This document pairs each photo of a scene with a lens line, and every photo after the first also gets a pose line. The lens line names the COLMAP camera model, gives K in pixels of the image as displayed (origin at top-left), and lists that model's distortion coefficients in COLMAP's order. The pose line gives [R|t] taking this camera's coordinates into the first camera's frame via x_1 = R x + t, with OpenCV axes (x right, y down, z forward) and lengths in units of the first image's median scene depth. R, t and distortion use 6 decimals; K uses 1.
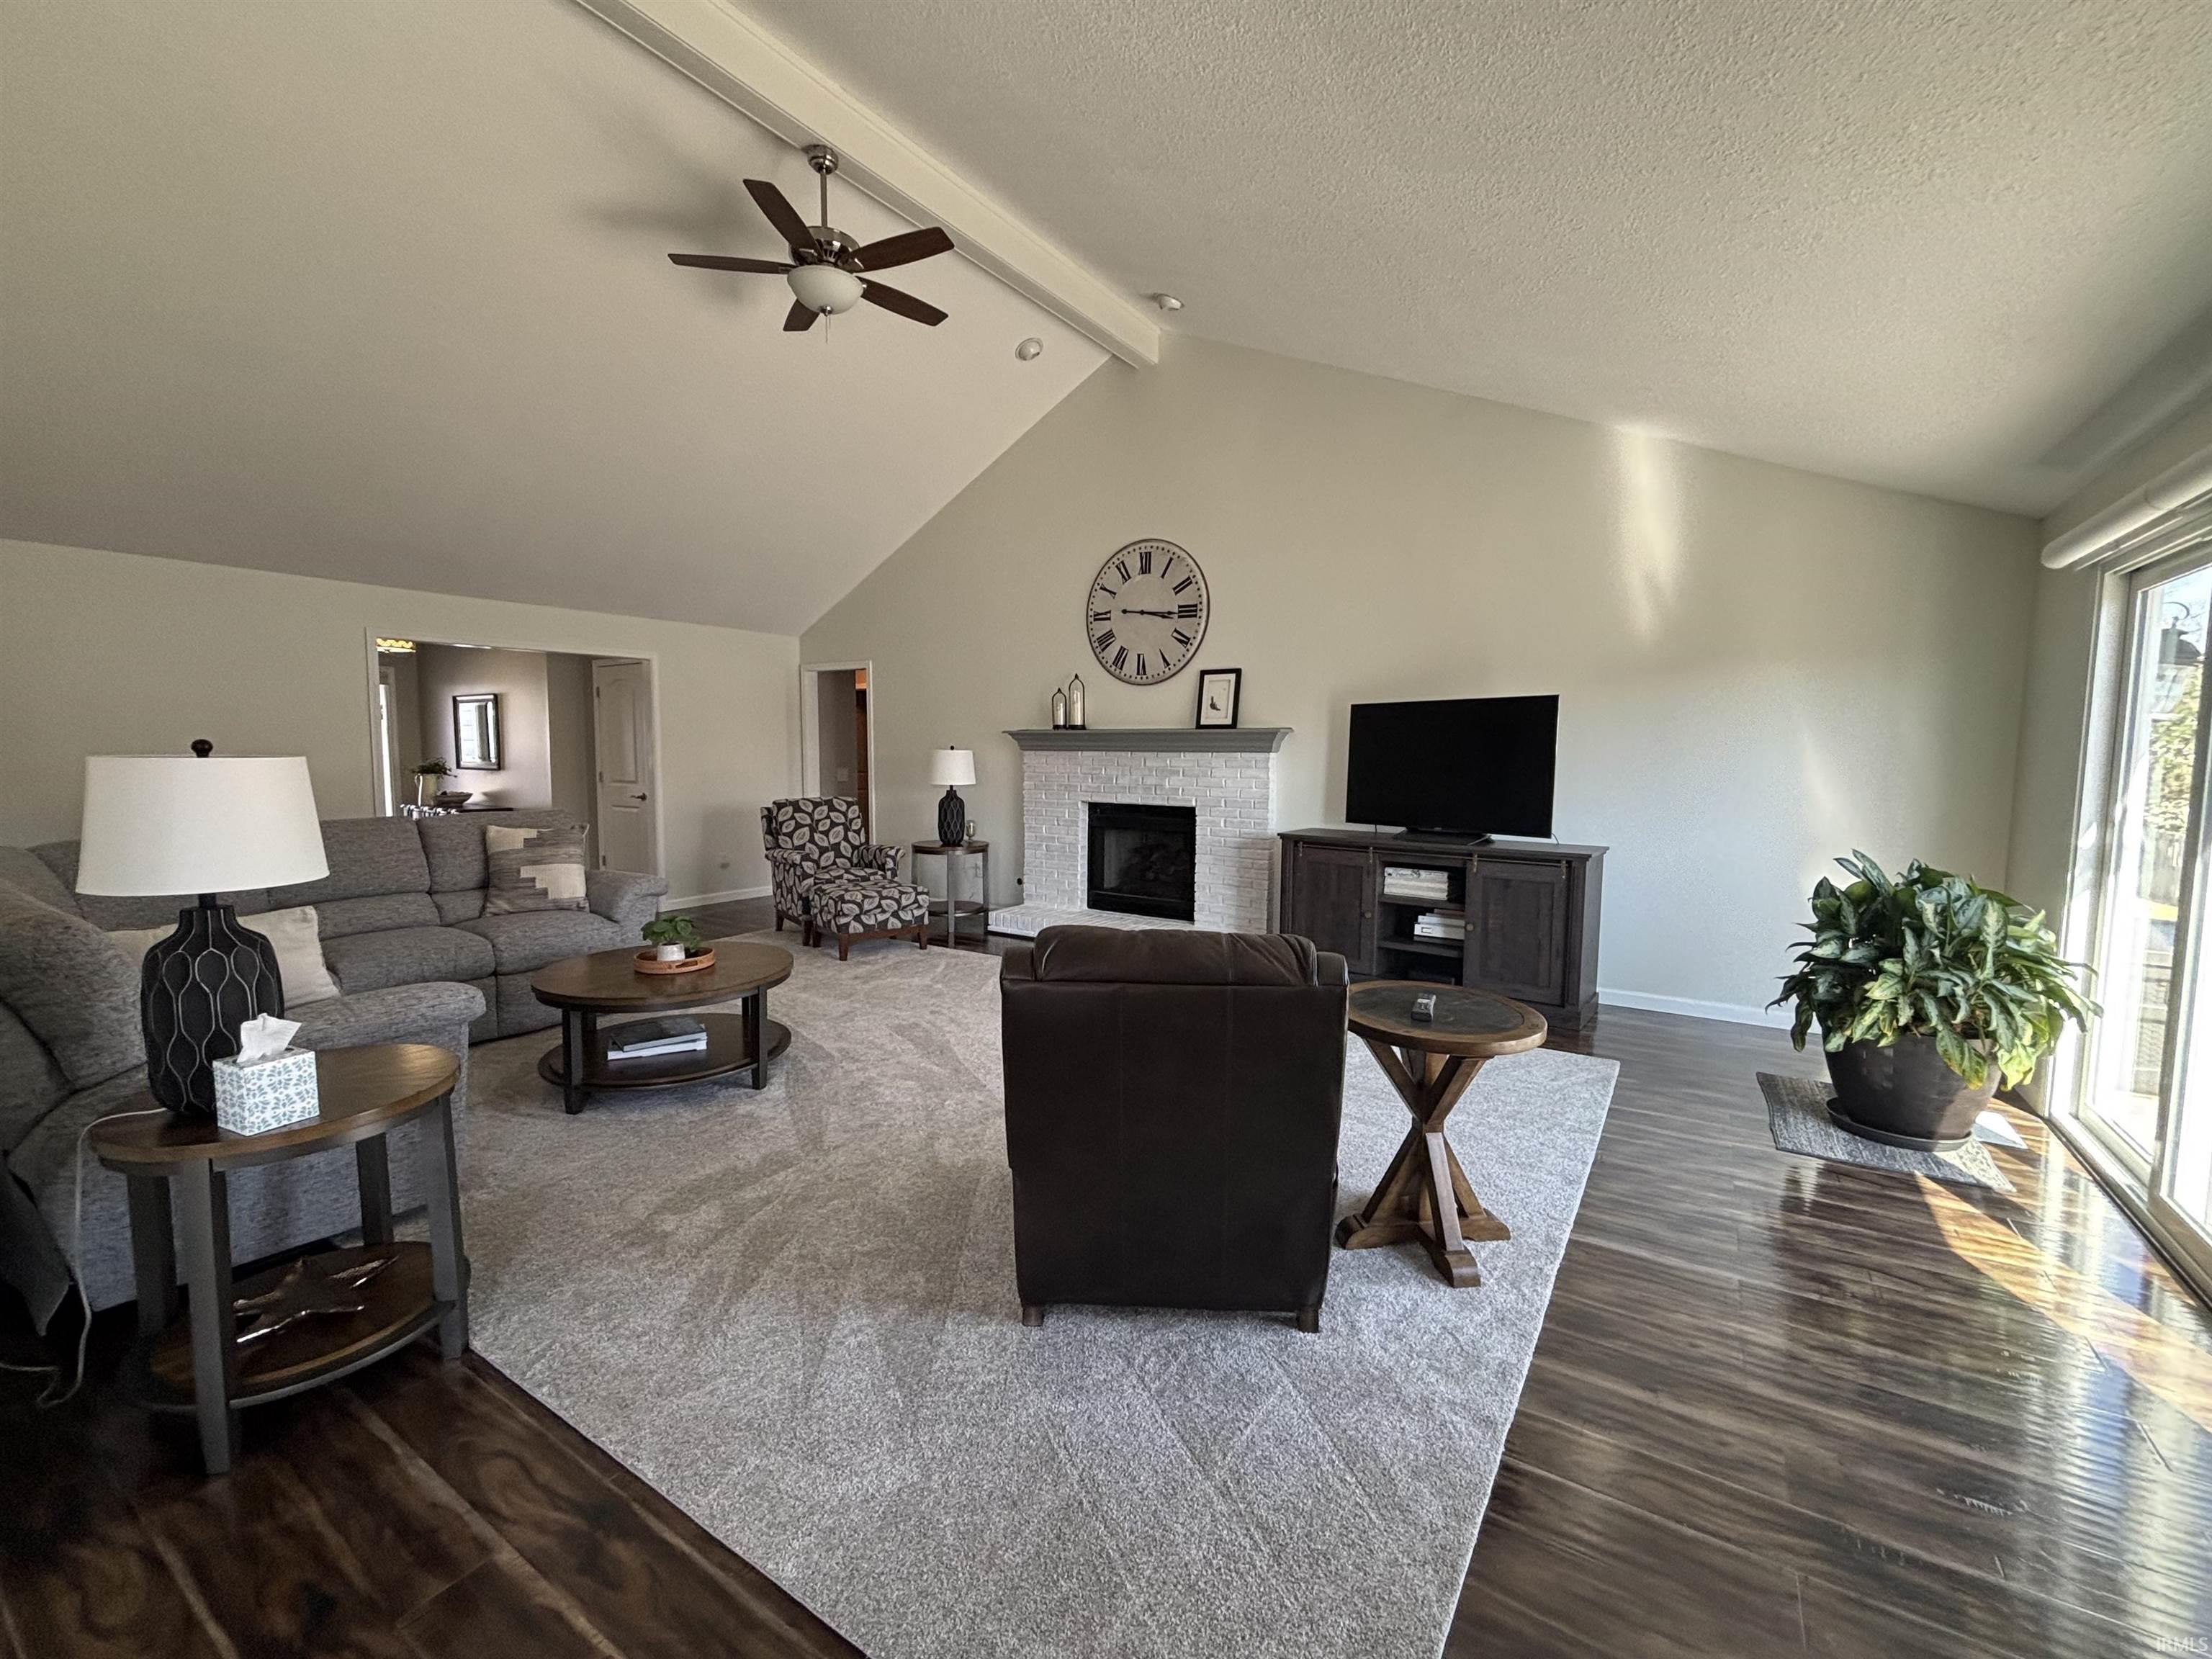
lens RADIAL K [[922.2, 0, 1114.6], [0, 922.2, 843.0], [0, 0, 1]] dist [-0.001083, -0.004608]
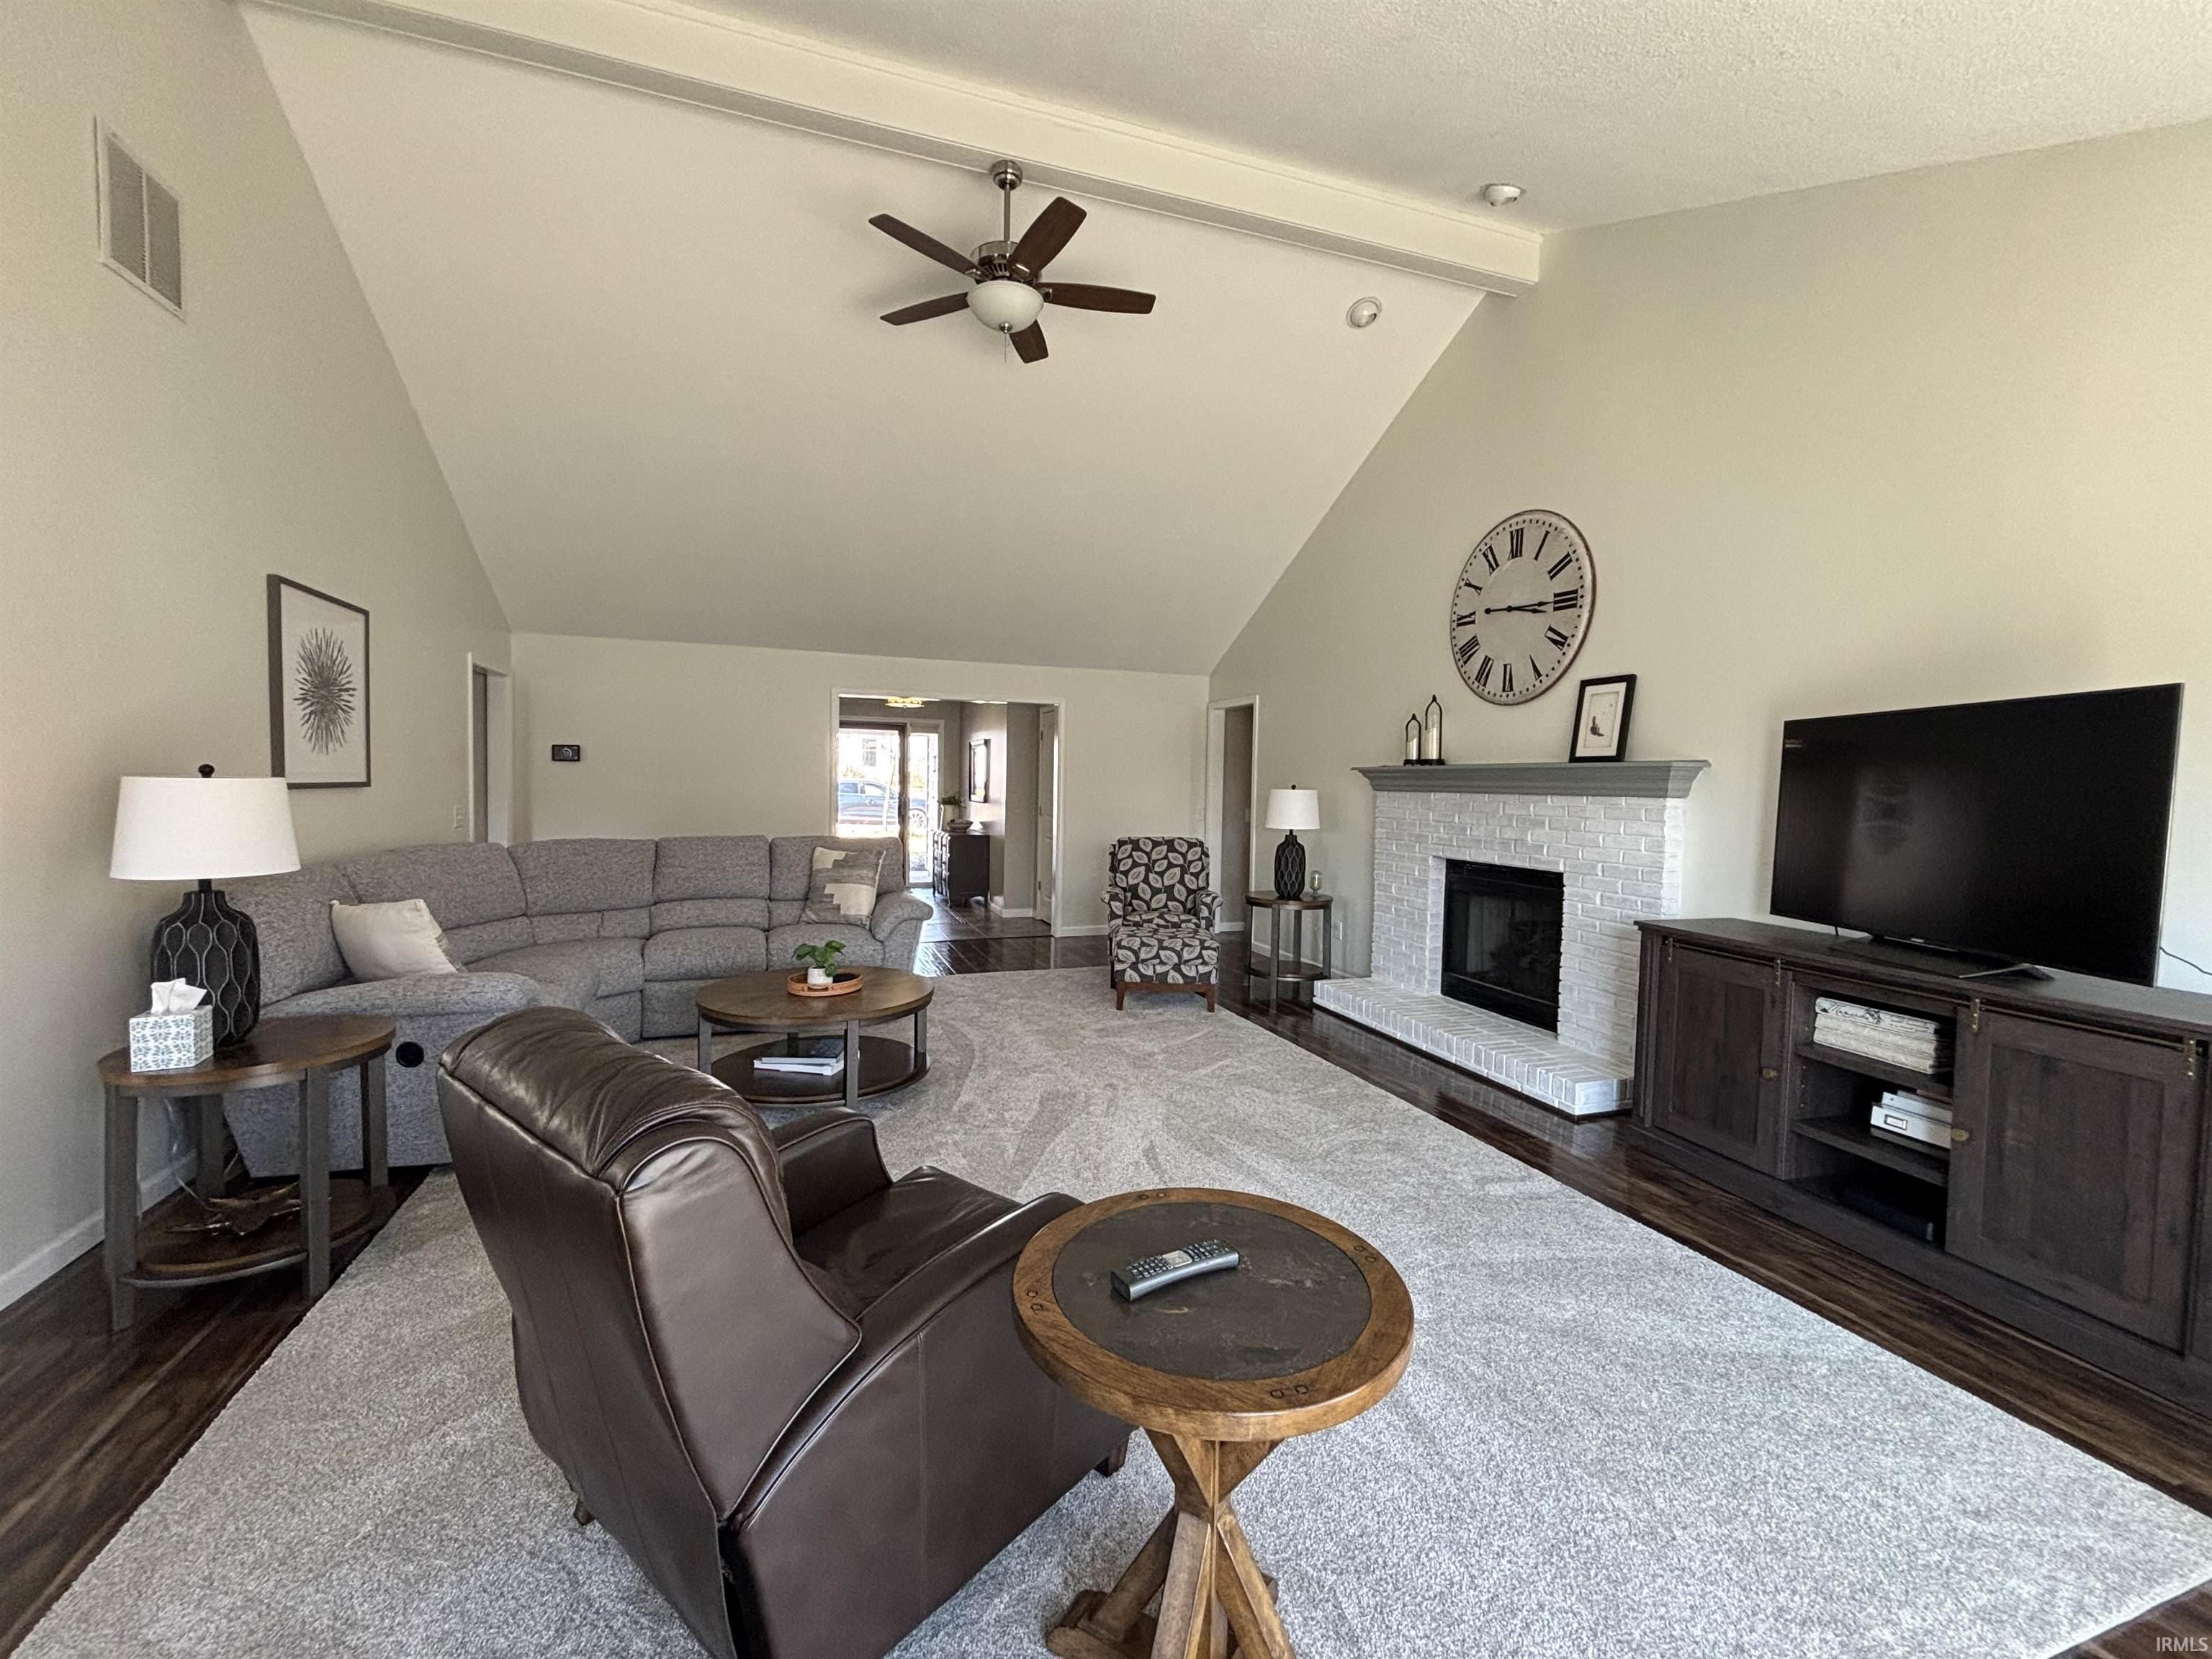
lens RADIAL K [[922.2, 0, 1101.8], [0, 922.2, 833.8], [0, 0, 1]] dist [-0.001083, -0.004608]
pose [[0.786449, 0.040790, -0.616306, 0.255887], [-0.075184, 0.996719, -0.029972, -0.021333], [0.613062, 0.069908, 0.786936, 0.230748]]
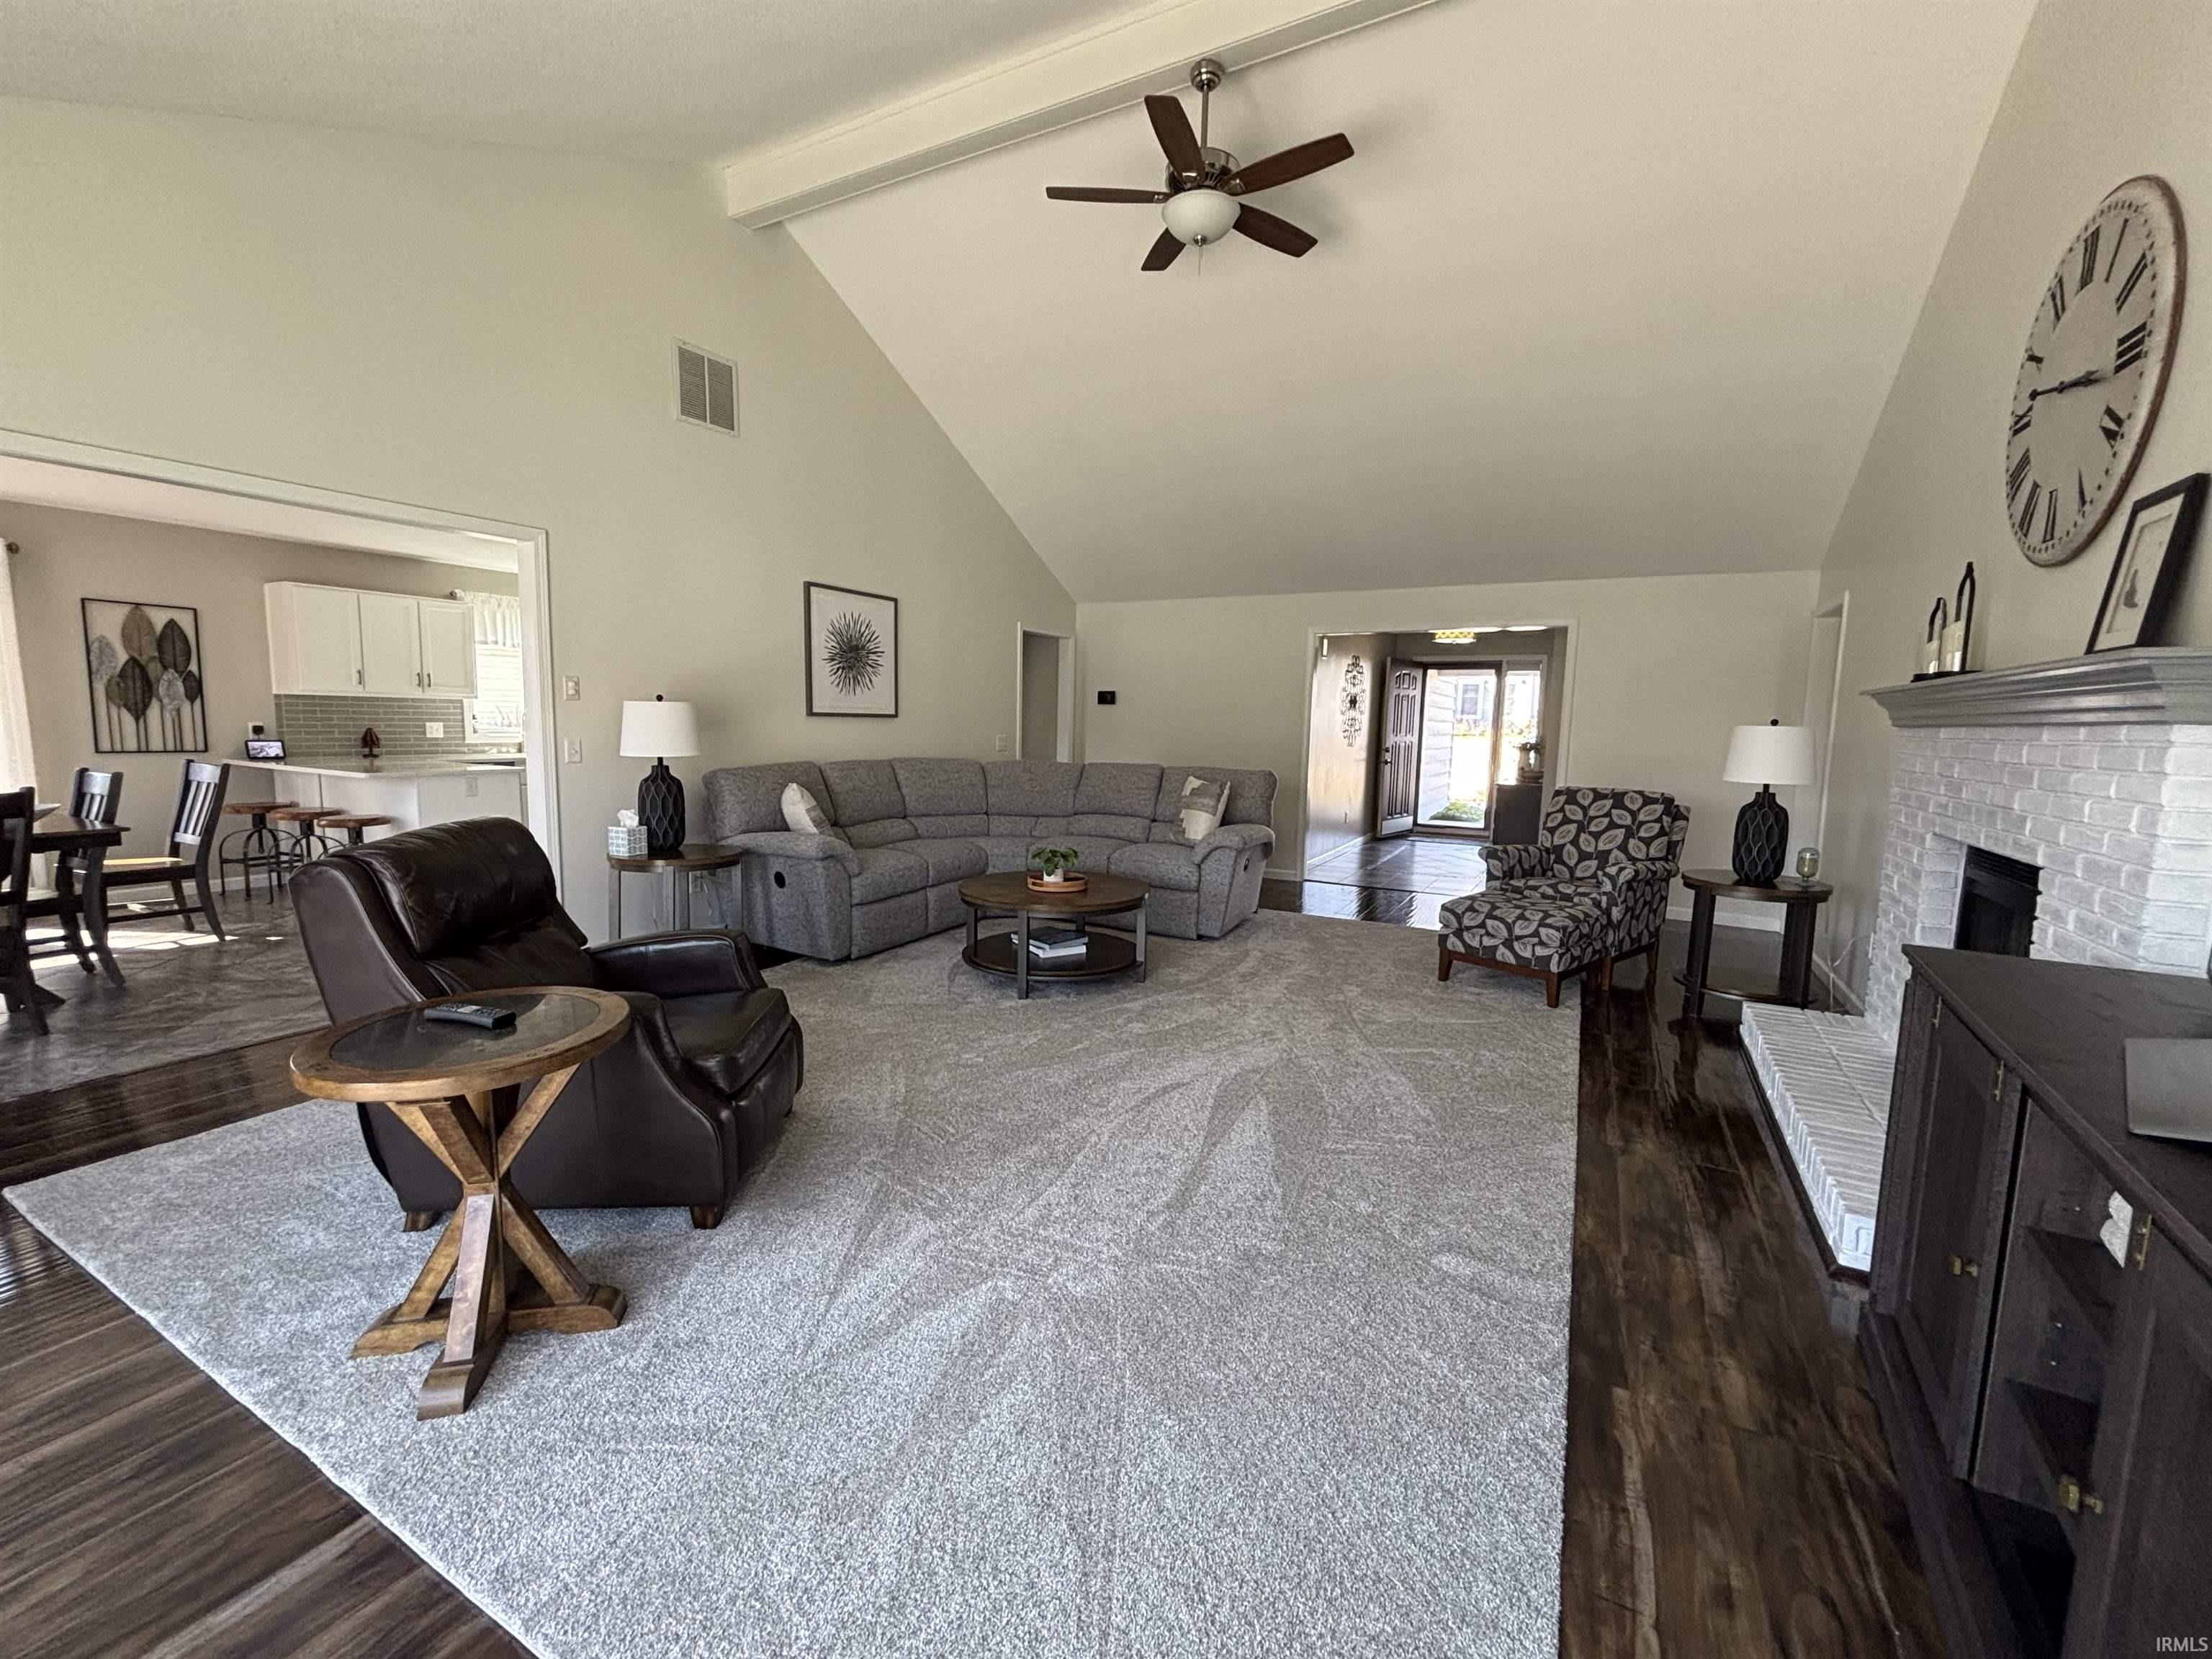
lens RADIAL K [[922.2, 0, 1093.6], [0, 922.2, 836.2], [0, 0, 1]] dist [-0.001083, -0.004608]
pose [[0.063504, 0.118715, -0.990896, 0.459269], [-0.124616, 0.986072, 0.110151, -0.046786], [0.990171, 0.116487, 0.077413, 0.601033]]
